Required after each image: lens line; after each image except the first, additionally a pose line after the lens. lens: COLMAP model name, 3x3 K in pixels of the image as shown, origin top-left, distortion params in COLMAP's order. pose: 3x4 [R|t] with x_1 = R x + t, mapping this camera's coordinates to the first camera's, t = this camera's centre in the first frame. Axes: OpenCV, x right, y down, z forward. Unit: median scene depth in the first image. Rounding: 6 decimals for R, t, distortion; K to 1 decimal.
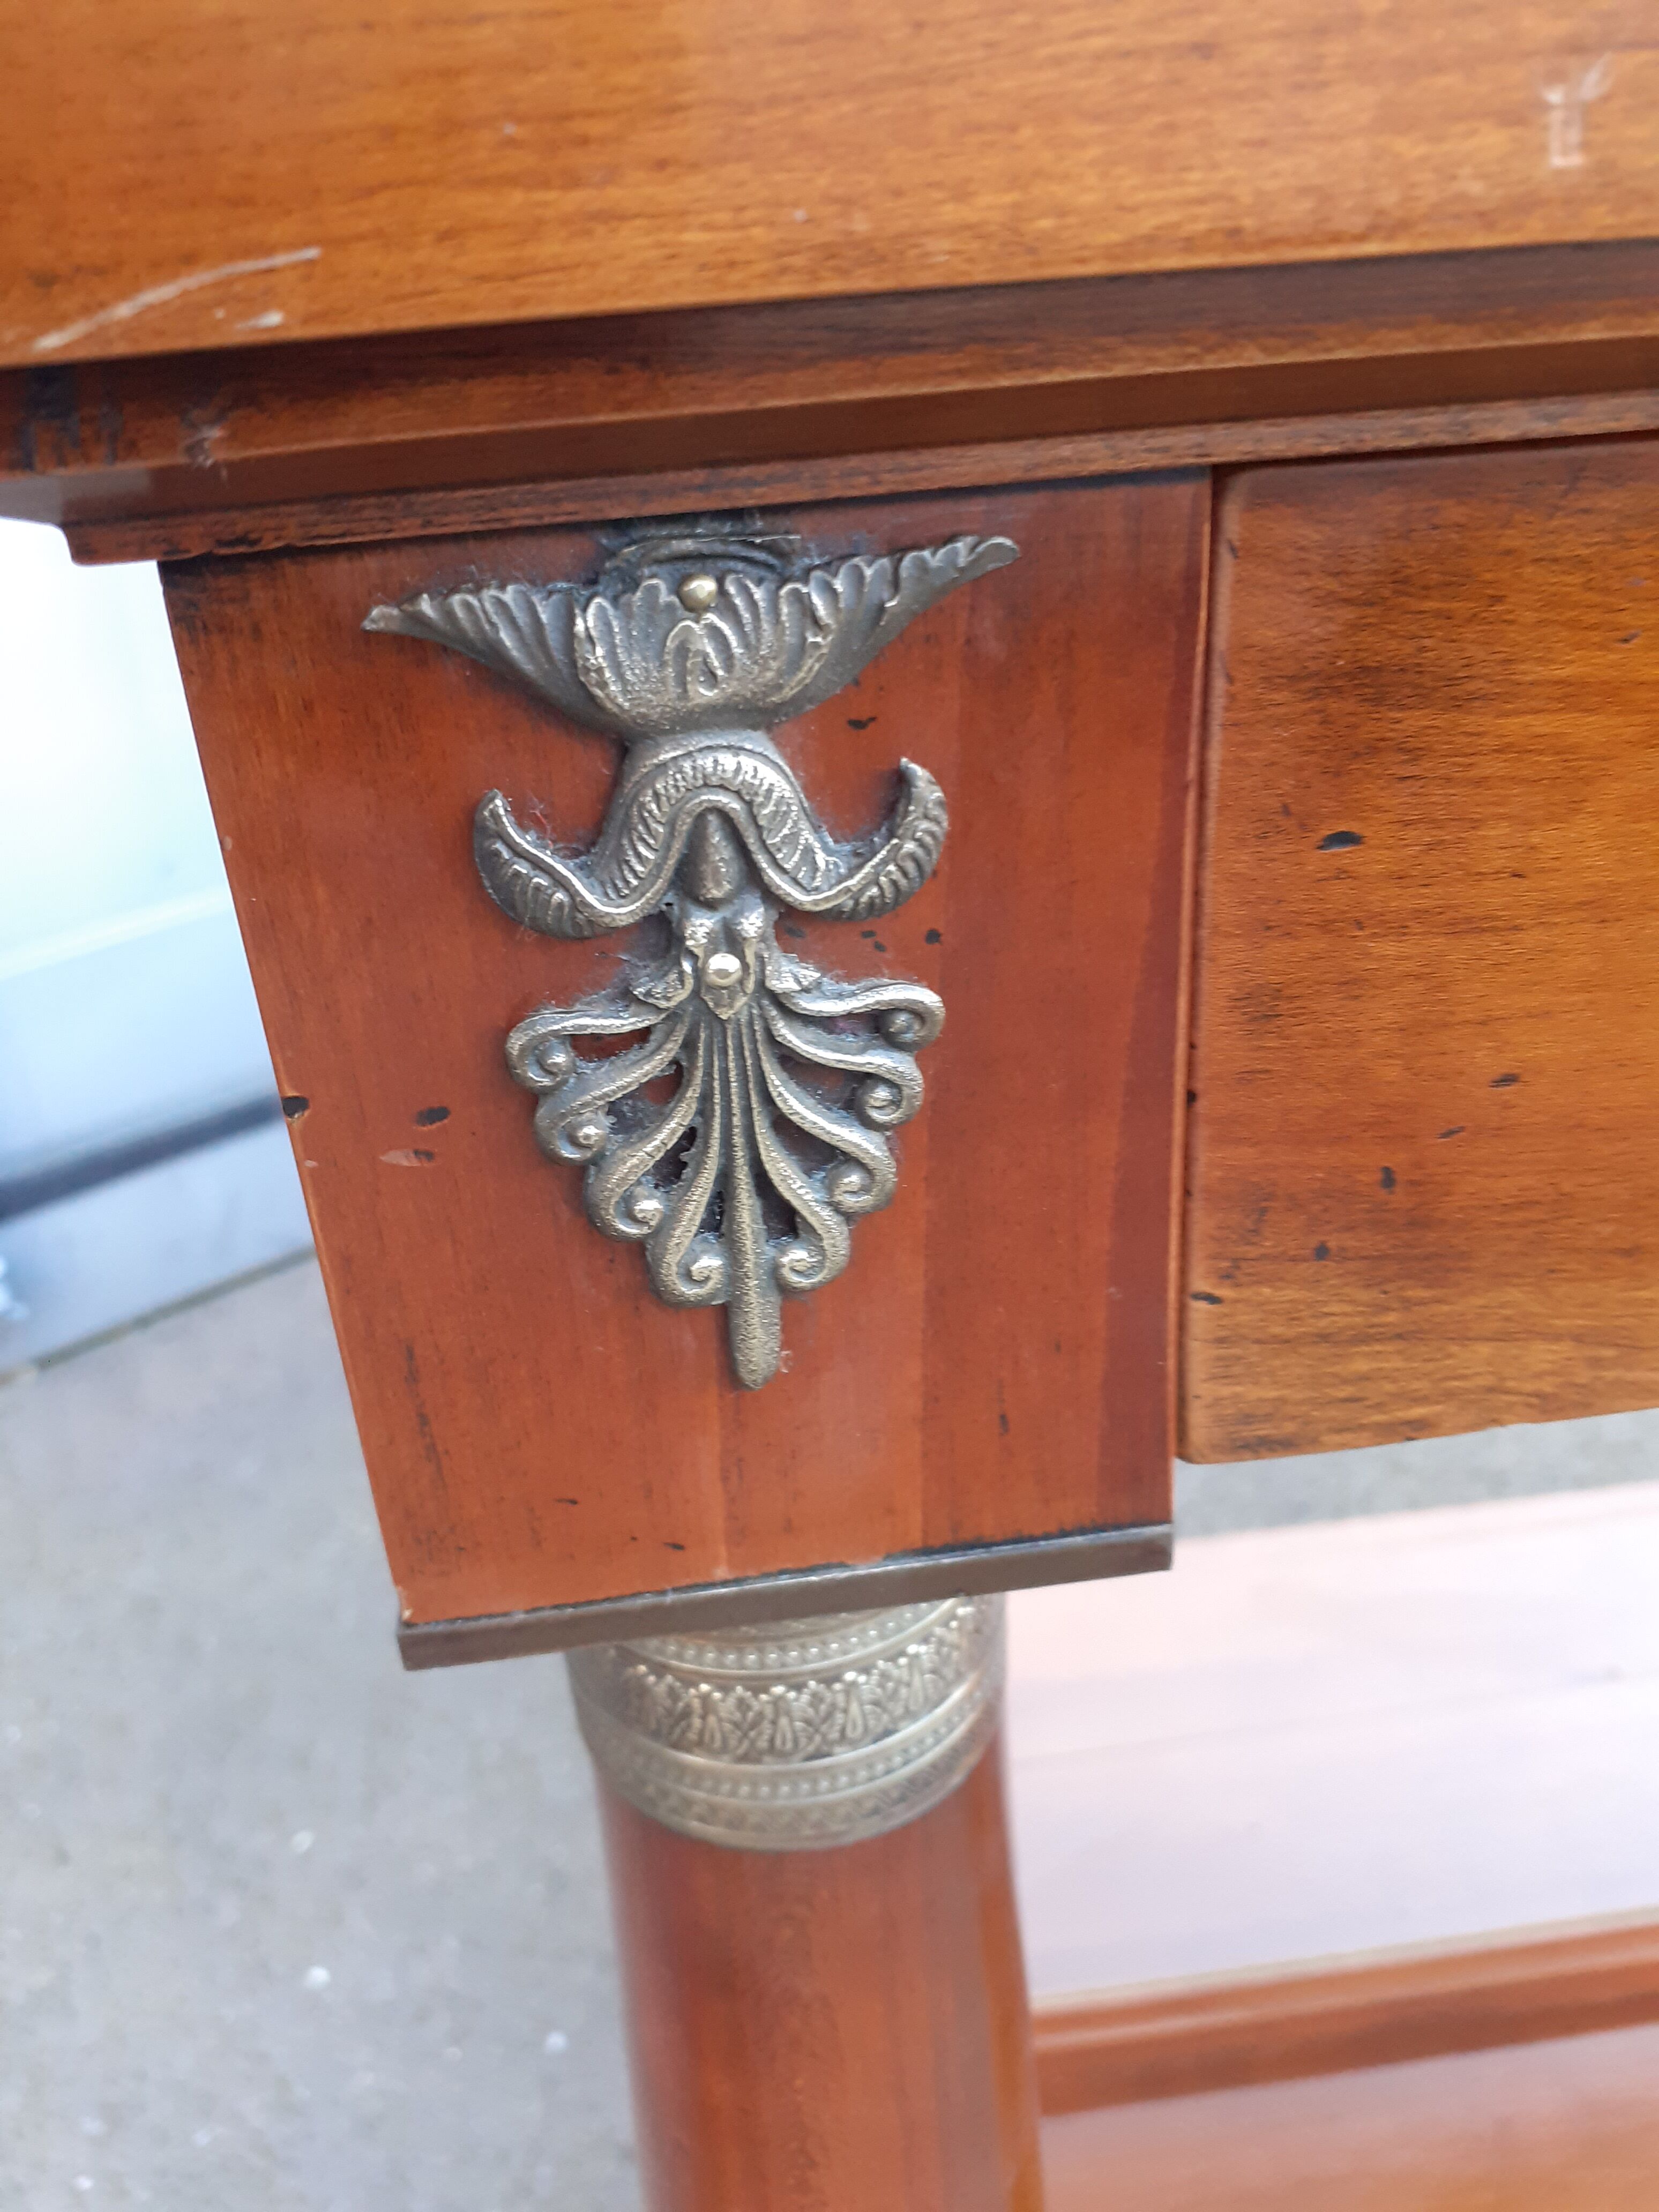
lens RADIAL K [[1811.2, 0, 768.6], [0, 1811.2, 1105.0], [0, 0, 1]] dist [0.027004, -0.049456]
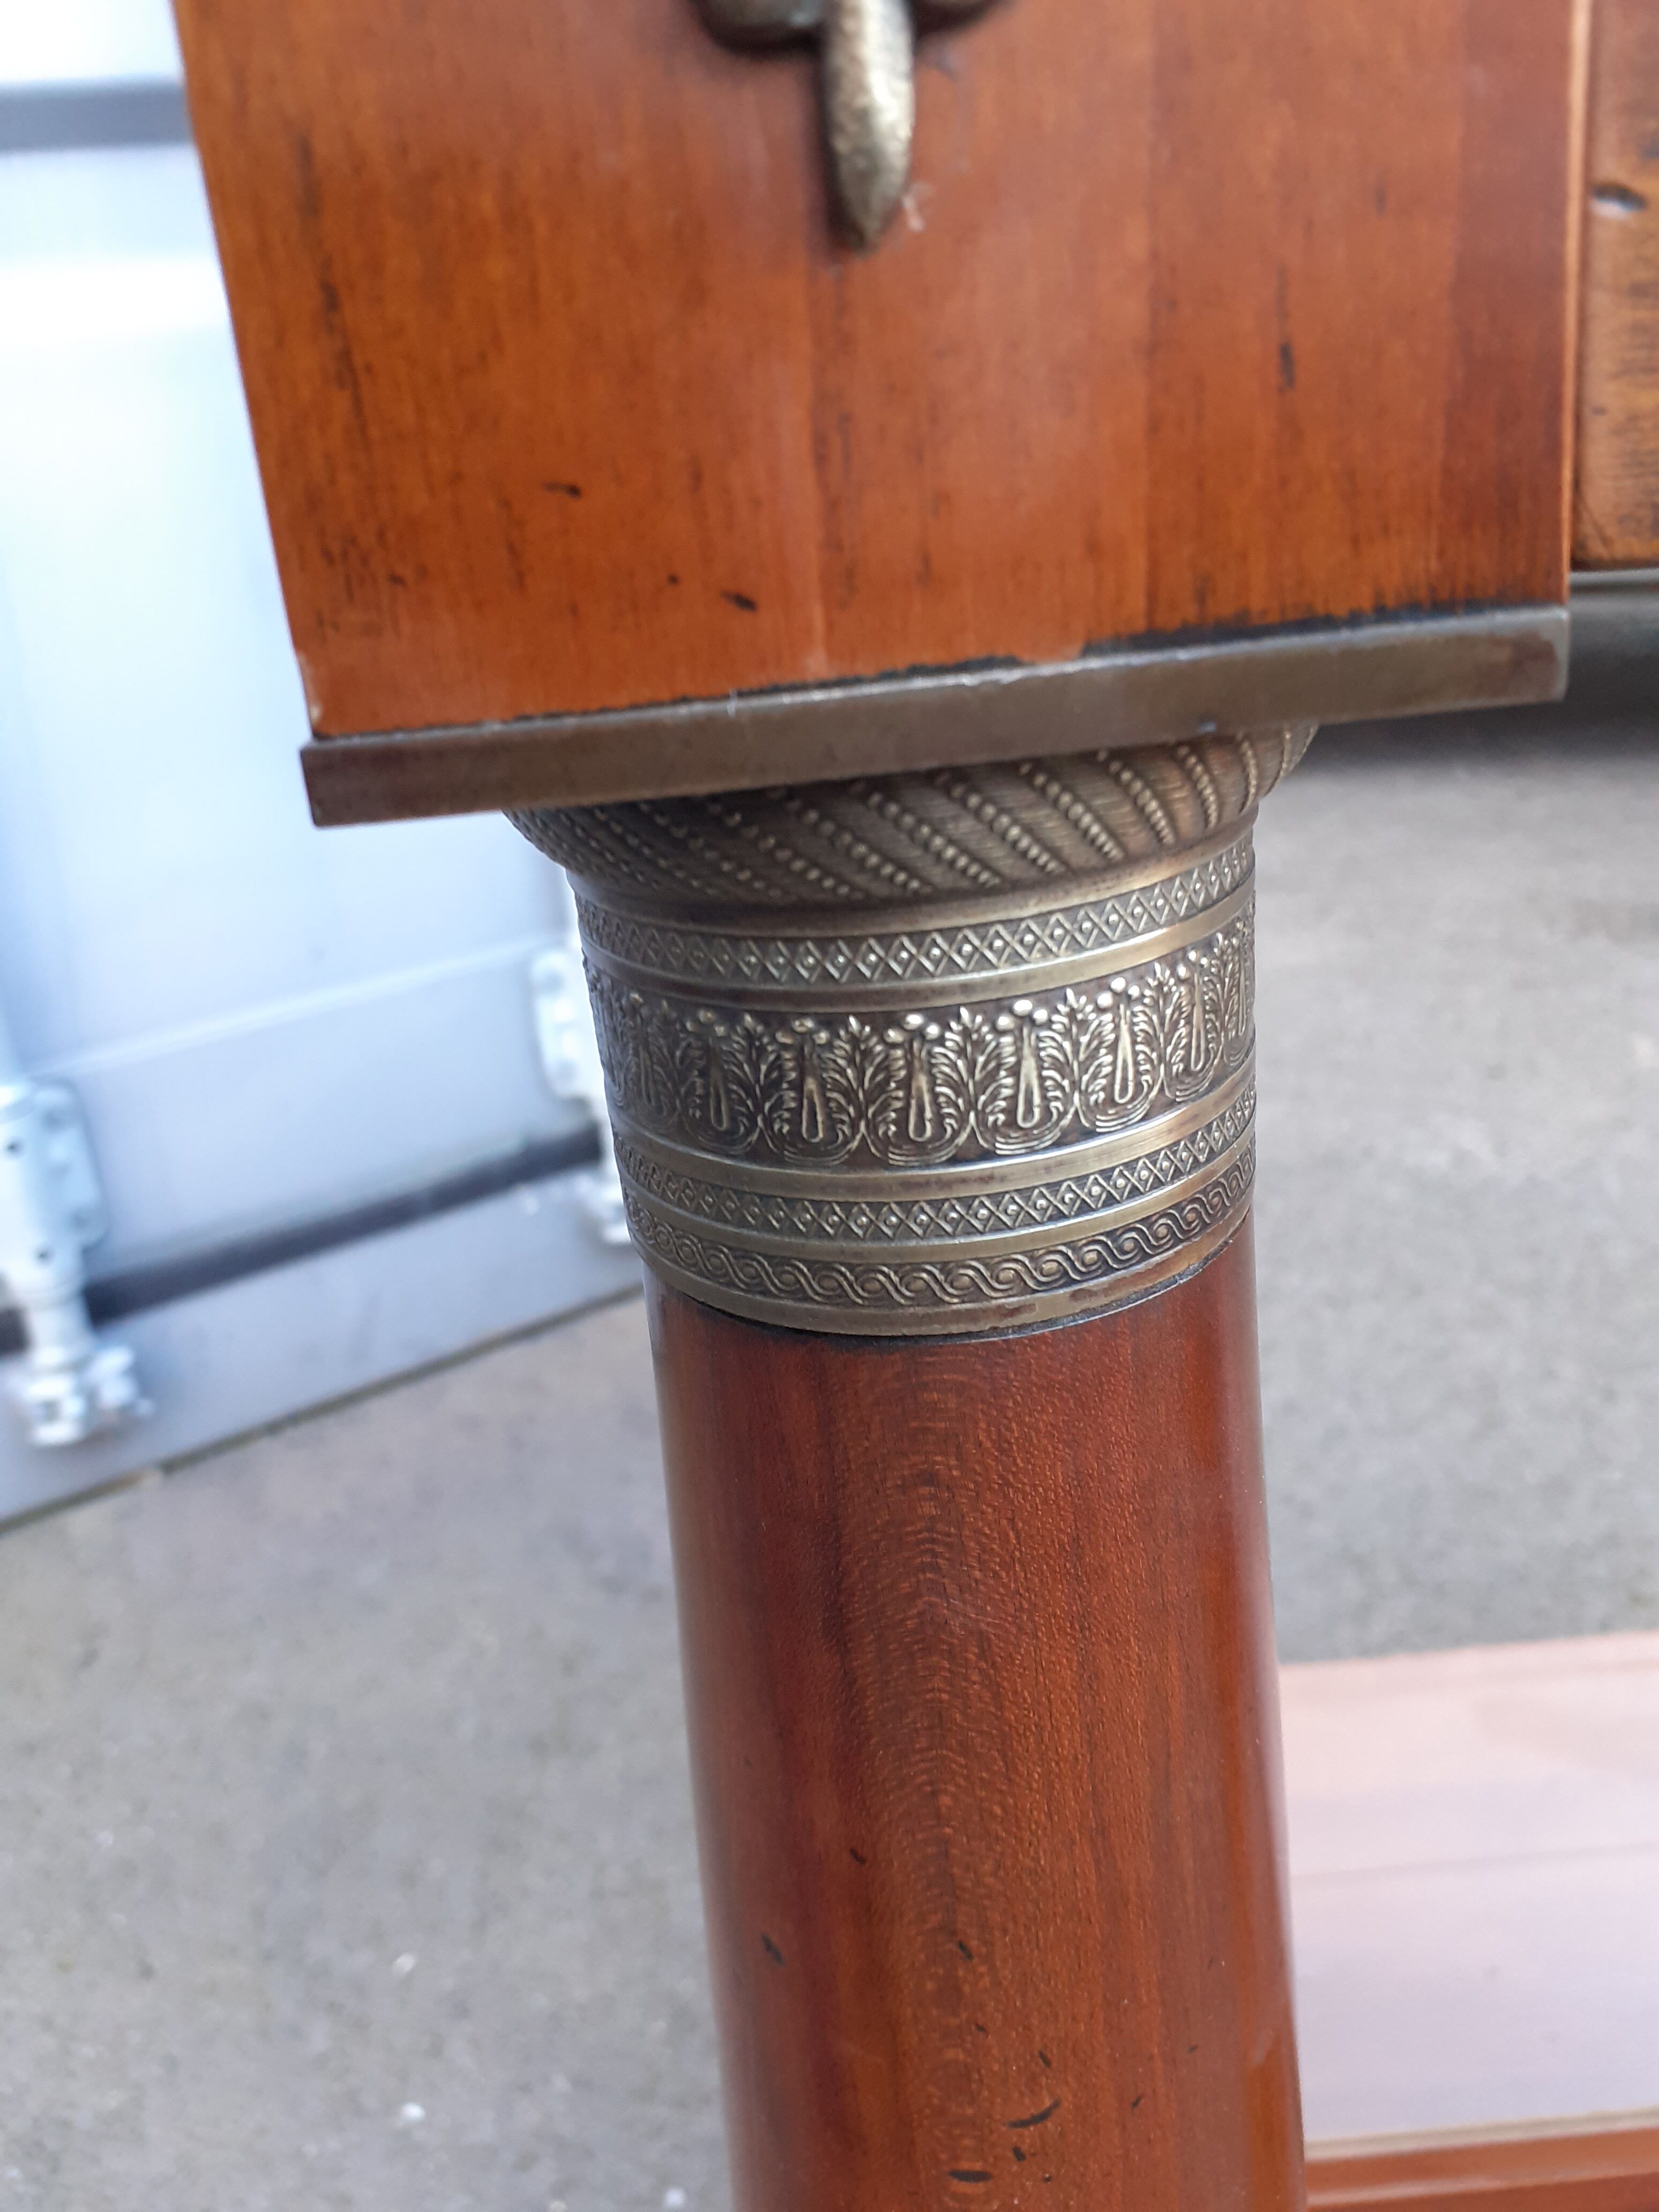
lens RADIAL K [[1811.2, 0, 766.7], [0, 1811.2, 1152.8], [0, 0, 1]] dist [0.027004, -0.049456]
pose [[0.995611, 0.006821, -0.093340, 0.015701], [-0.016956, 0.993982, -0.108222, 0.483831], [0.092041, 0.109329, 0.989735, 0.398288]]
